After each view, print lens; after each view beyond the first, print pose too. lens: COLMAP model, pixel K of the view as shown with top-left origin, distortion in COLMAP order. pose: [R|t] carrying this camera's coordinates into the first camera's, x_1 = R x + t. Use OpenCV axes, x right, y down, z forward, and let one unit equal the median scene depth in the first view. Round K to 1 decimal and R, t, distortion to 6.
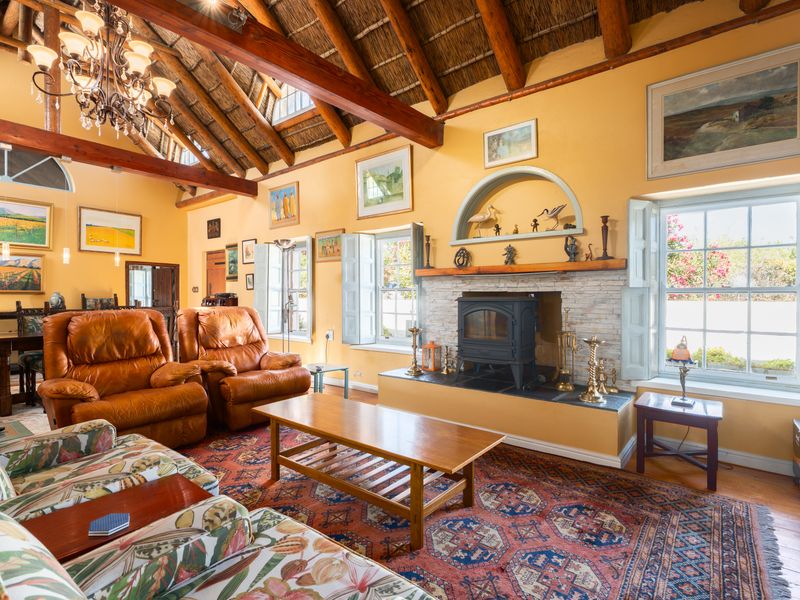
lens RADIAL K [[402.2, 0, 395.4], [0, 402.2, 298.2], [0, 0, 1]] dist [-0.005561, 0.001562]
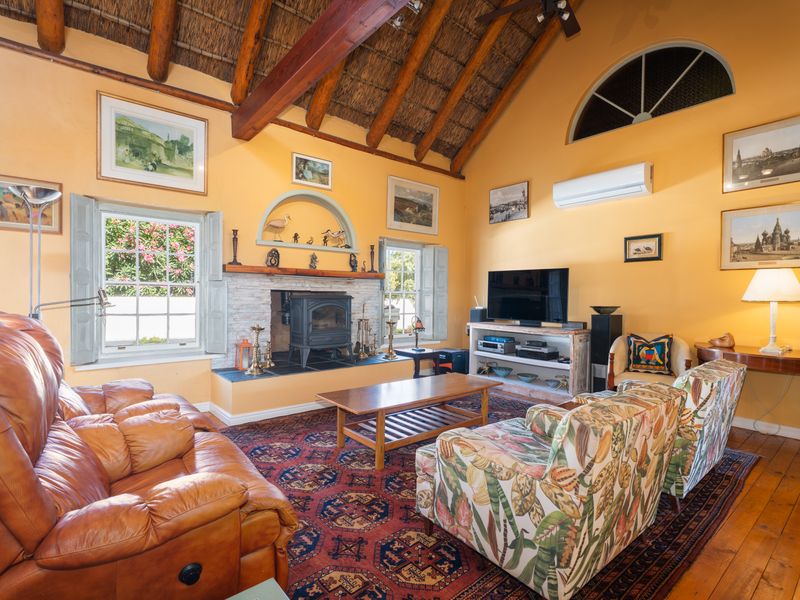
lens RADIAL K [[402.2, 0, 393.0], [0, 402.2, 300.3], [0, 0, 1]] dist [-0.005561, 0.001562]
pose [[0.215320, 0.002229, 0.976541, -0.513289], [-0.003555, 0.999993, -0.001499, 0.008149], [-0.976537, -0.003149, 0.215326, 0.289592]]
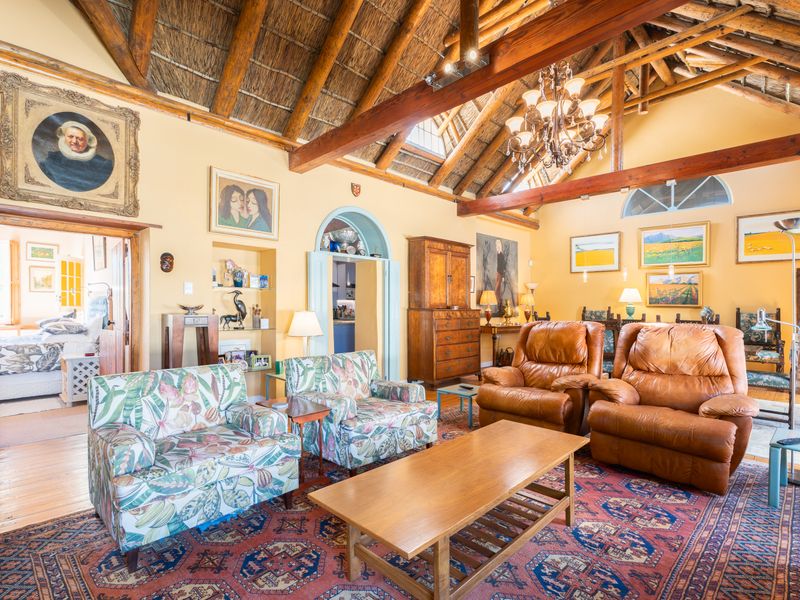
lens RADIAL K [[402.2, 0, 404.1], [0, 402.2, 308.2], [0, 0, 1]] dist [-0.005561, 0.001562]
pose [[-0.091430, 0.002822, -0.995808, 0.265683], [-0.015318, 0.999874, 0.004240, -0.002461], [0.995694, 0.015642, -0.091375, 0.333047]]
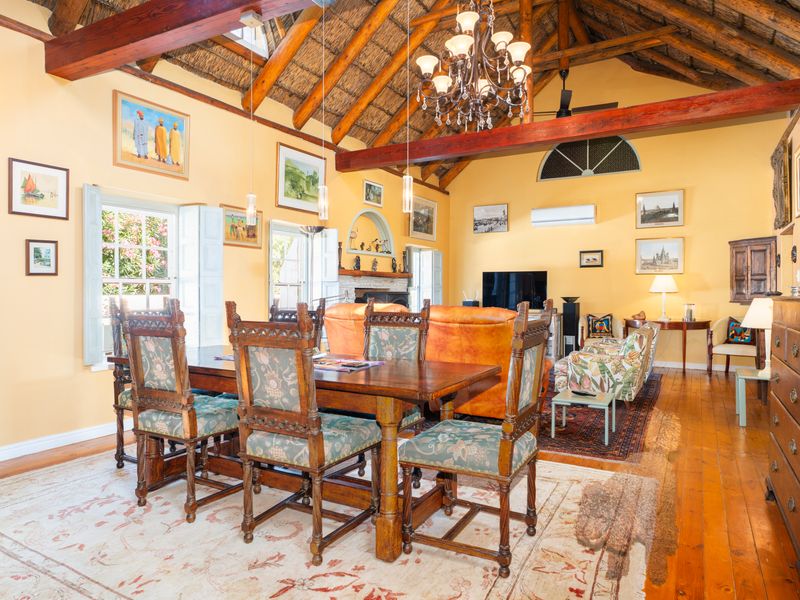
lens RADIAL K [[528.7, 0, 392.4], [0, 528.7, 283.8], [0, 0, 1]] dist [0.023562, -0.005973]
pose [[-0.144946, 0.019704, 0.989243, -1.035439], [0.010453, 0.999776, -0.018383, 0.002630], [-0.989384, 0.007676, -0.145119, 0.724615]]
